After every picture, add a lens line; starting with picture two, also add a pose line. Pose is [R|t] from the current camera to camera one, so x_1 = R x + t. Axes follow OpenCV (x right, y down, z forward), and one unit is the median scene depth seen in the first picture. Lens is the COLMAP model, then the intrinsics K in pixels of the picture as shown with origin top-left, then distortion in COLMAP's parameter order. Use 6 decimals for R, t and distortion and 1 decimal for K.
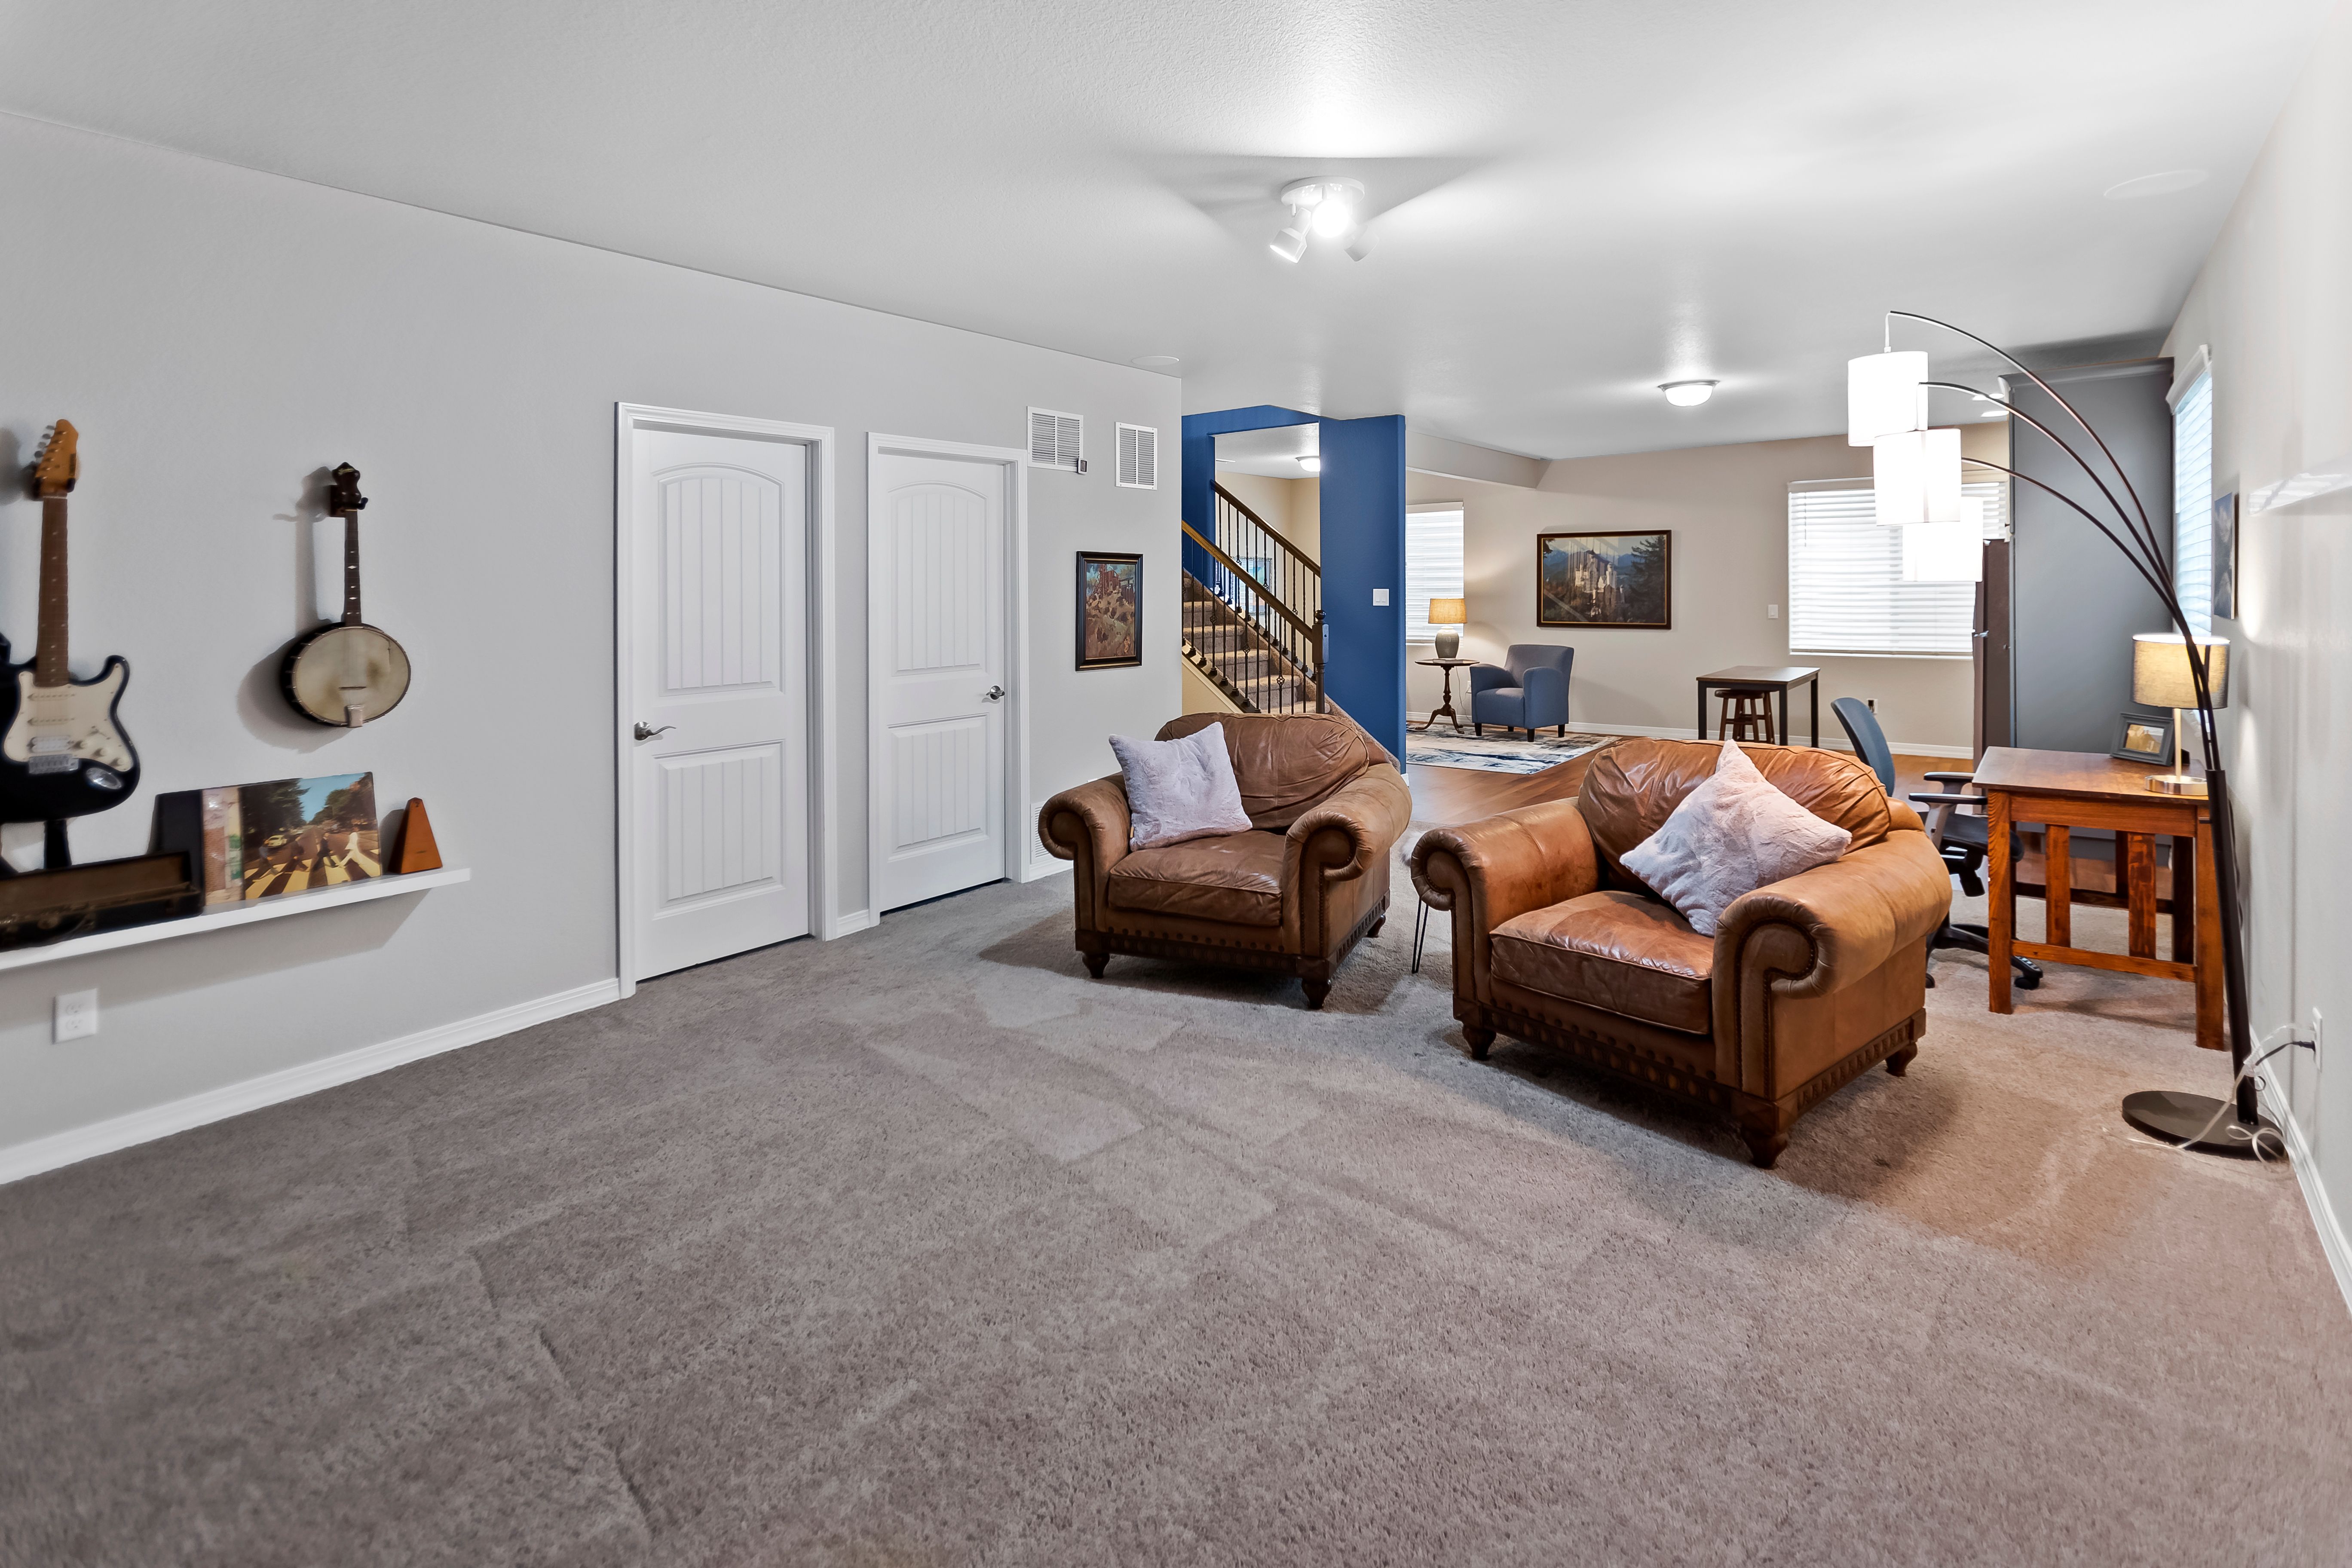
lens RADIAL K [[1117.1, 0, 1179.4], [0, 1117.1, 603.9], [0, 0, 1]] dist [0.001686, 0.000378]
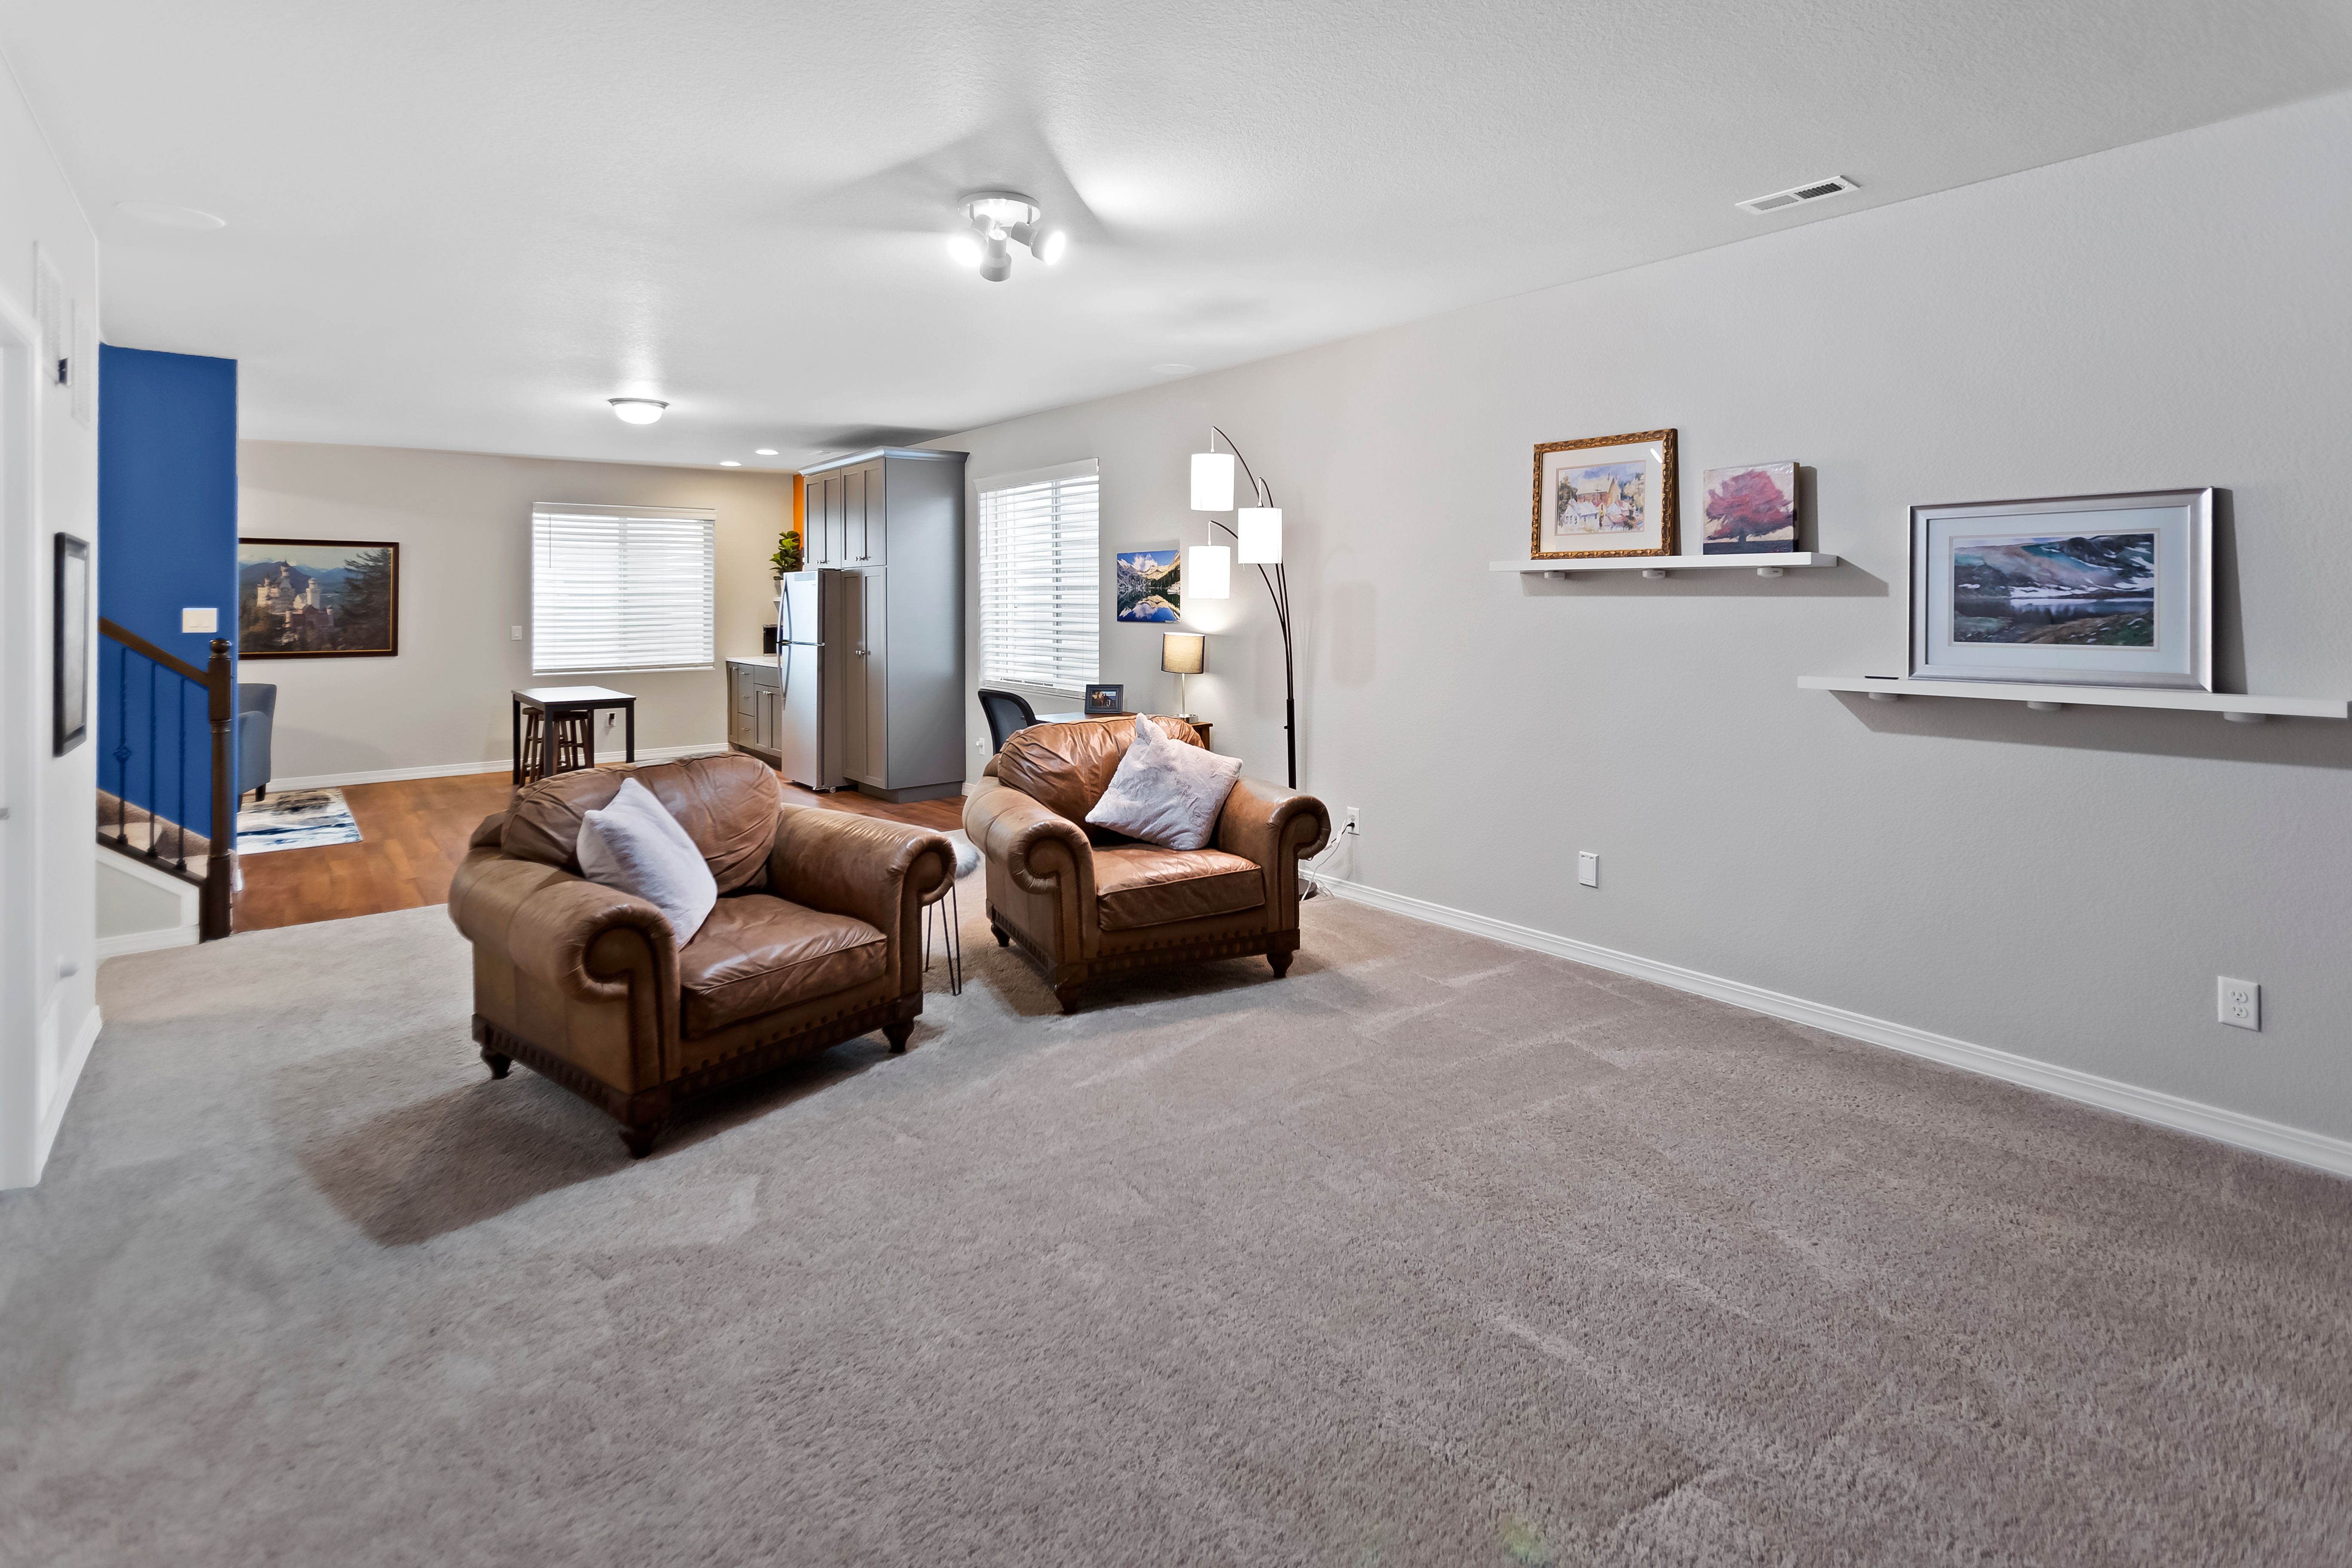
lens RADIAL K [[1117.1, 0, 1179.4], [0, 1117.1, 603.9], [0, 0, 1]] dist [0.001686, 0.000378]
pose [[0.236691, 0.008577, 0.971547, -0.262827], [0.013392, 0.999837, -0.012090, 0.000878], [-0.971493, 0.015873, 0.236538, 0.194987]]
